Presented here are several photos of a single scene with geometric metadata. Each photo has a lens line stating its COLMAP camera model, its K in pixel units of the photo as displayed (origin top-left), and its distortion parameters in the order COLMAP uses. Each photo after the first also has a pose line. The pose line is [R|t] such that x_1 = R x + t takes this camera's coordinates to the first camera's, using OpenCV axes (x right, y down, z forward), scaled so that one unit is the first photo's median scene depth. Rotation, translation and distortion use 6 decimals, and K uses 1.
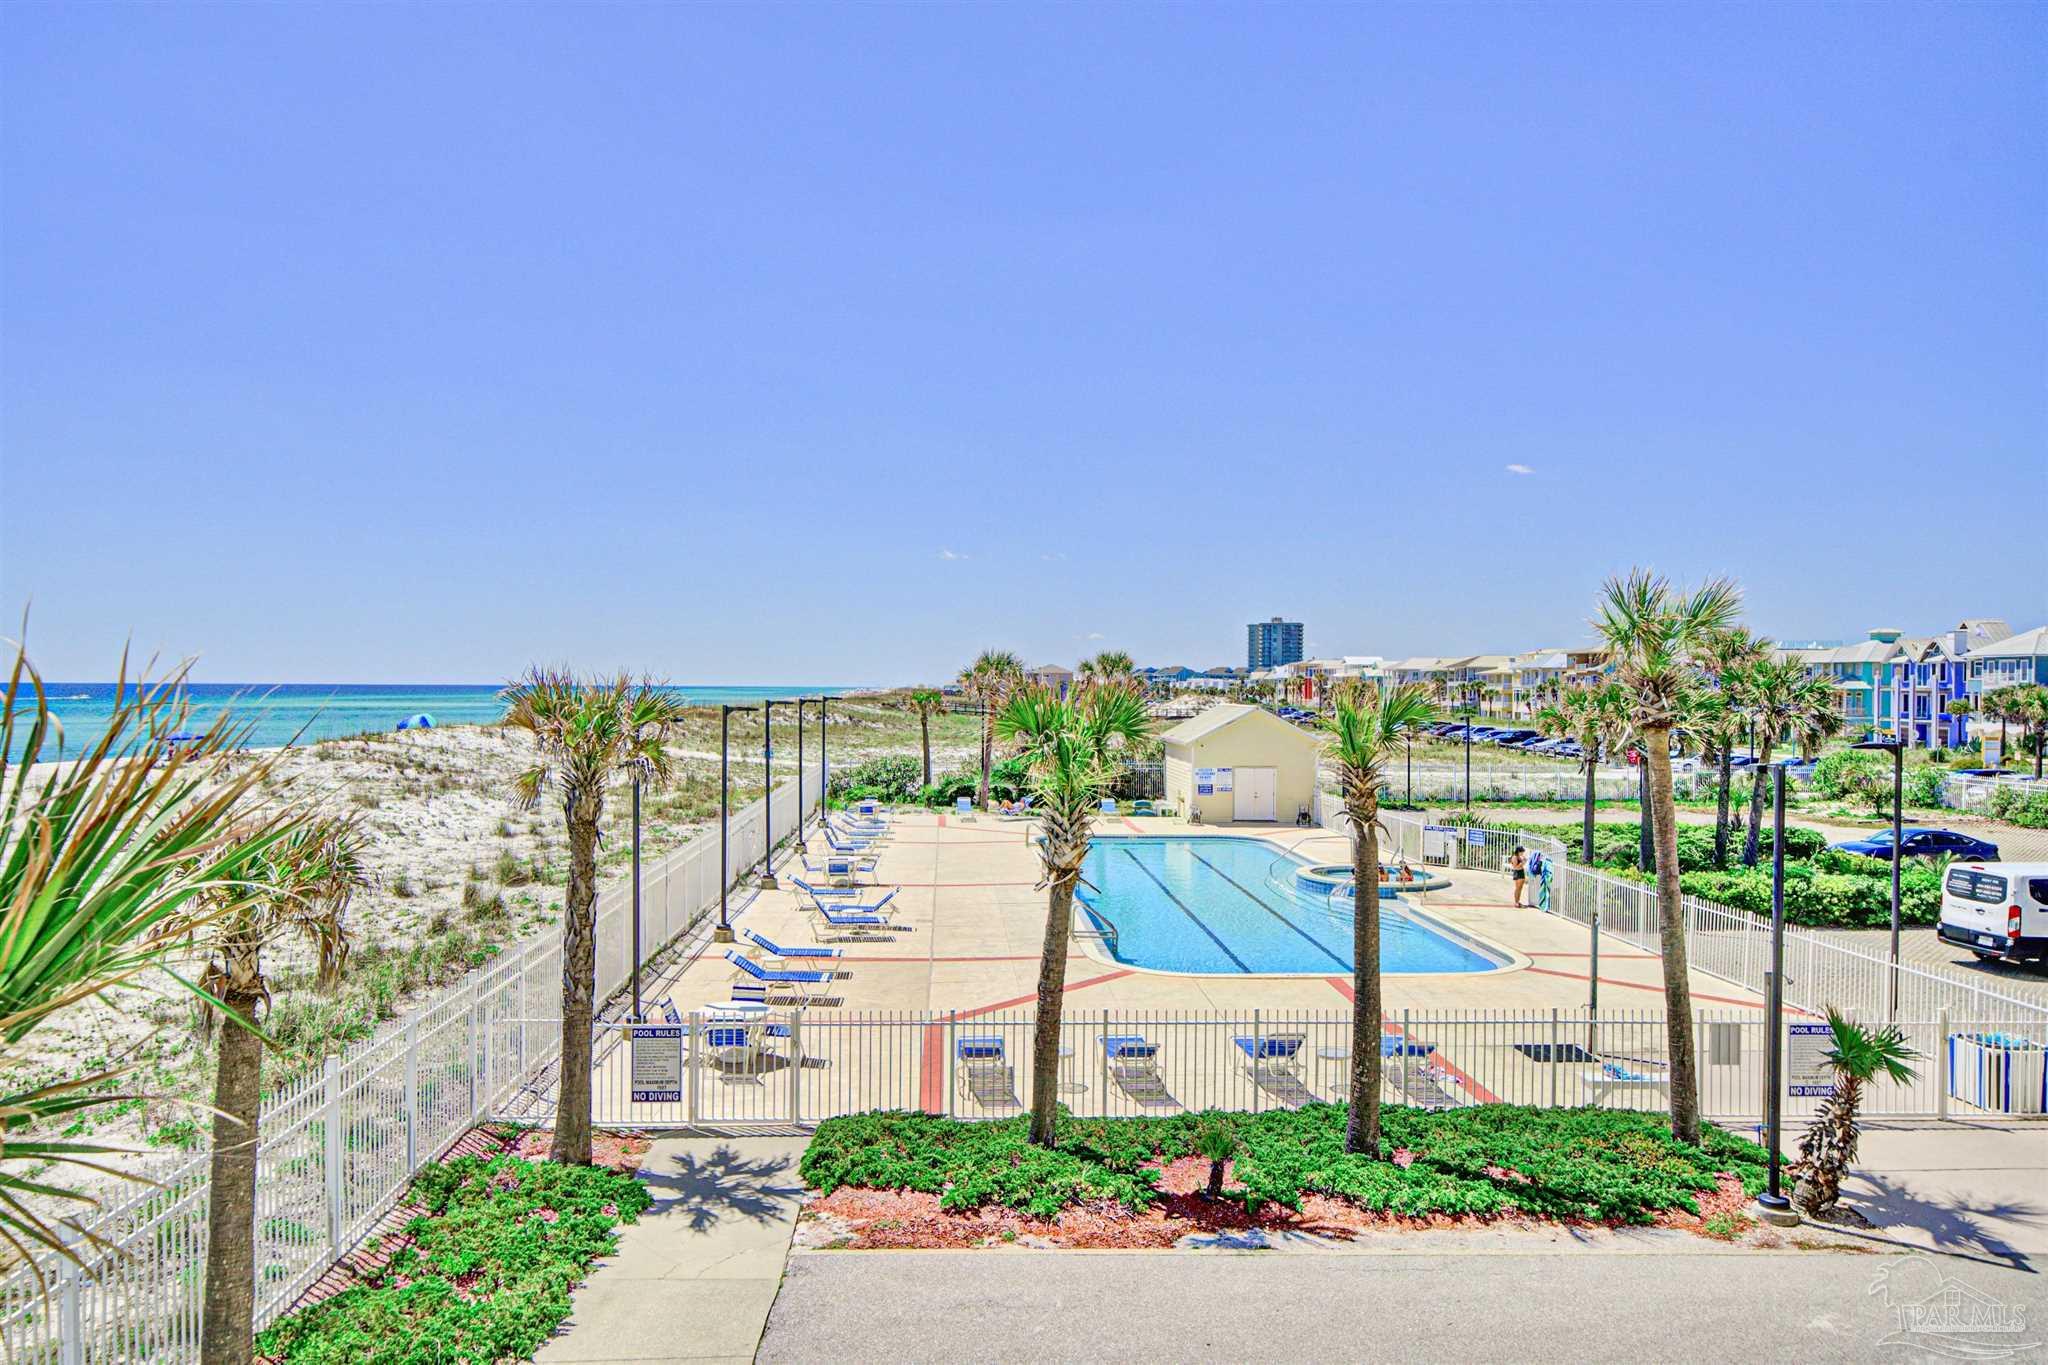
lens RADIAL K [[1406.8, 0, 1024.0], [0, 1406.8, 682.5], [0, 0, 1]] dist [0.014780, -0.023304]
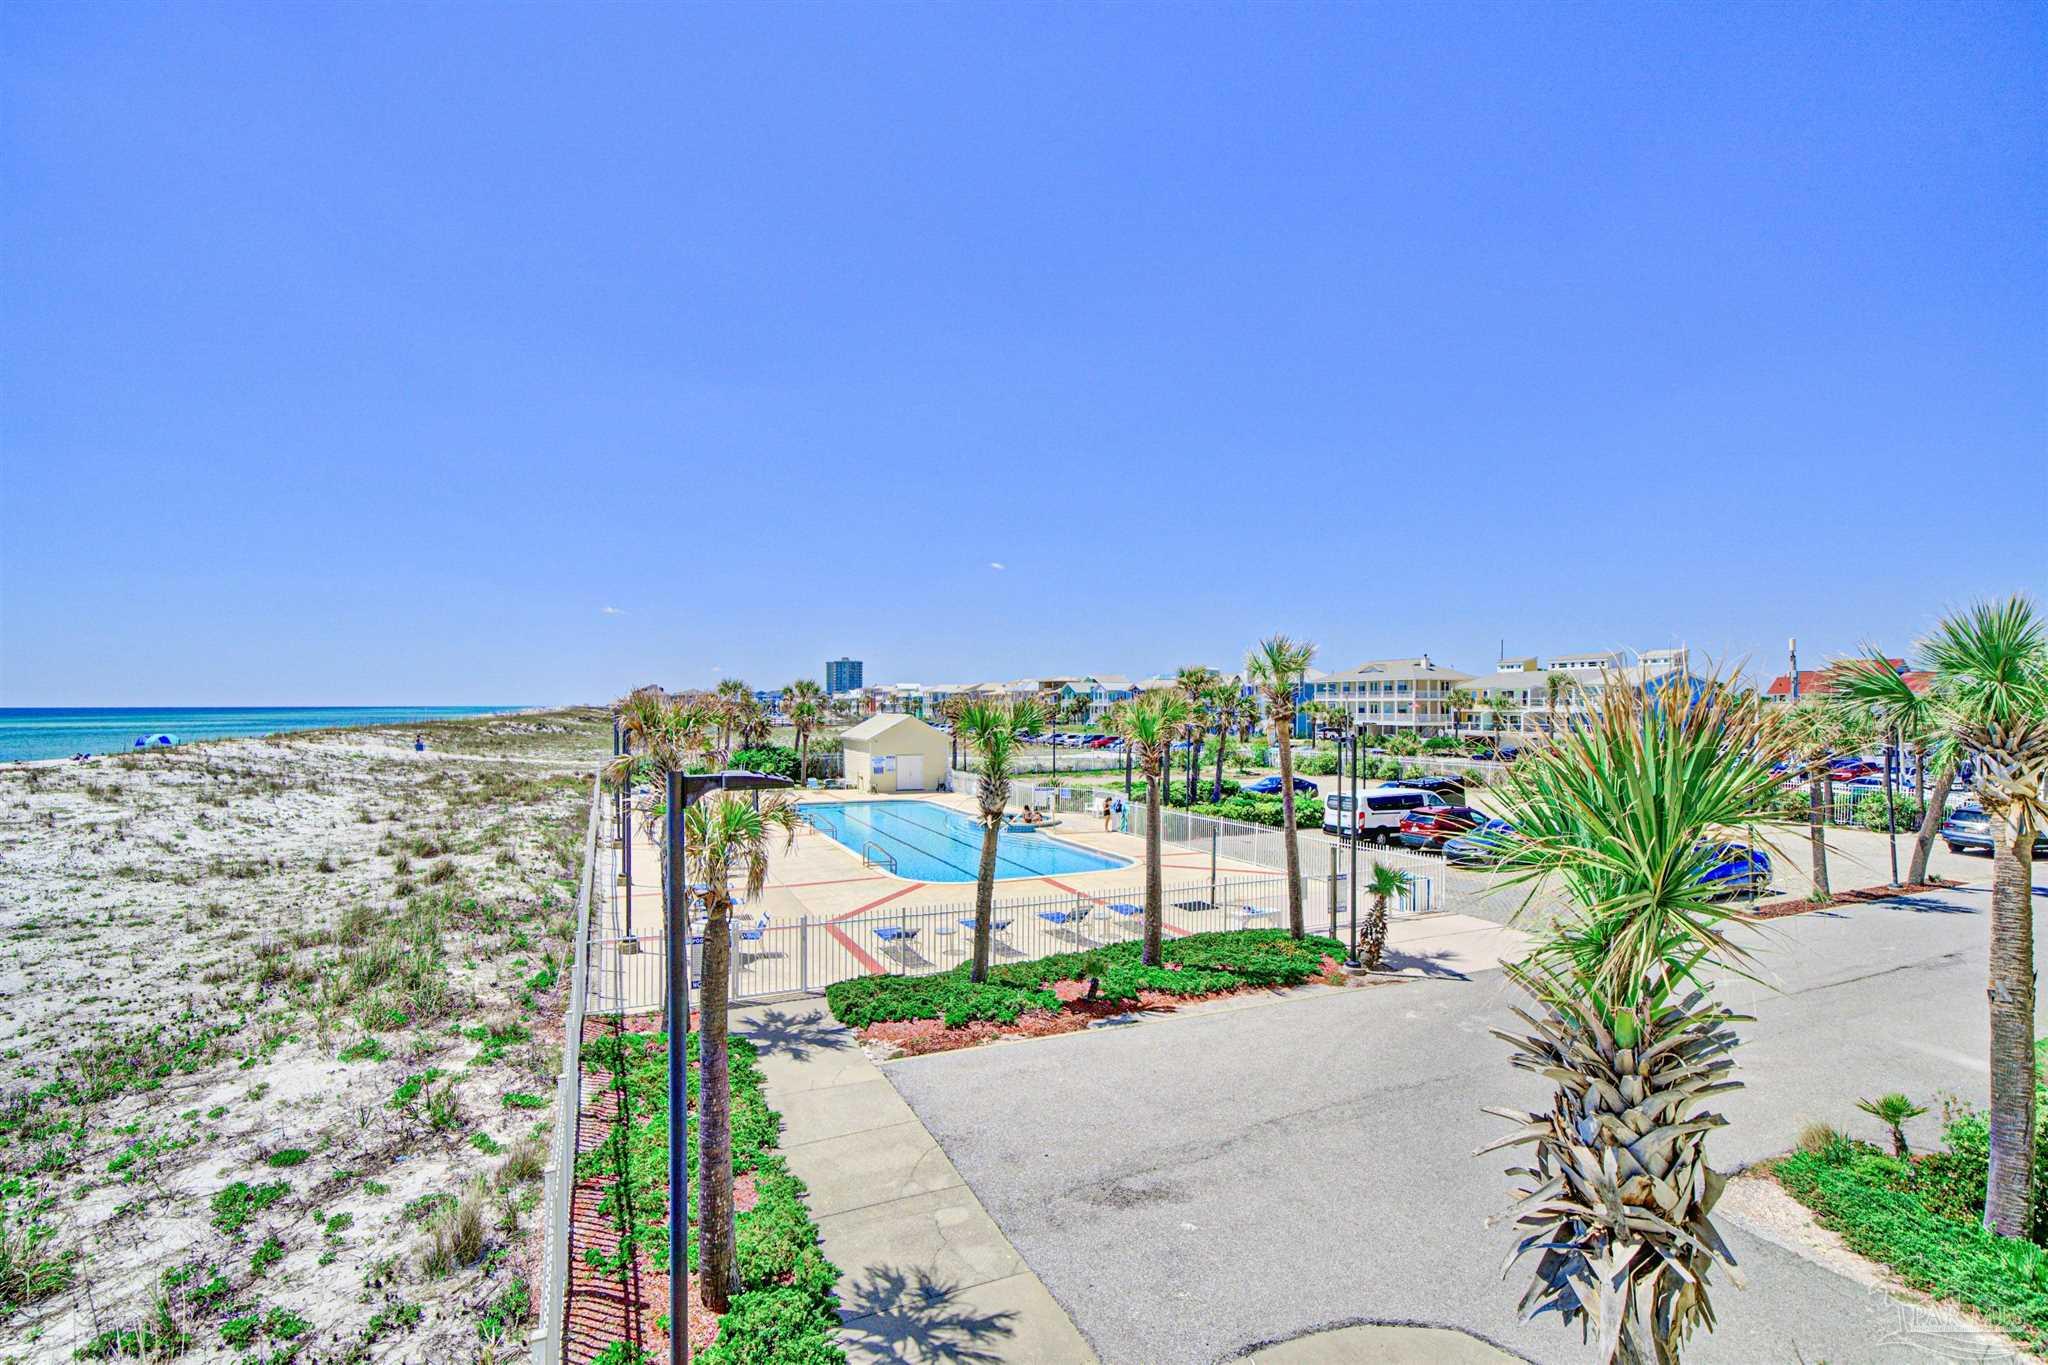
lens RADIAL K [[953.6, 0, 1024.0], [0, 953.6, 682.5], [0, 0, 1]] dist [-0.039441, 0.000125]
pose [[0.926762, -0.000295, 0.375648, -0.361079], [0.007863, 0.999796, -0.018614, 0.006003], [-0.375566, 0.020205, 0.926575, -0.029639]]
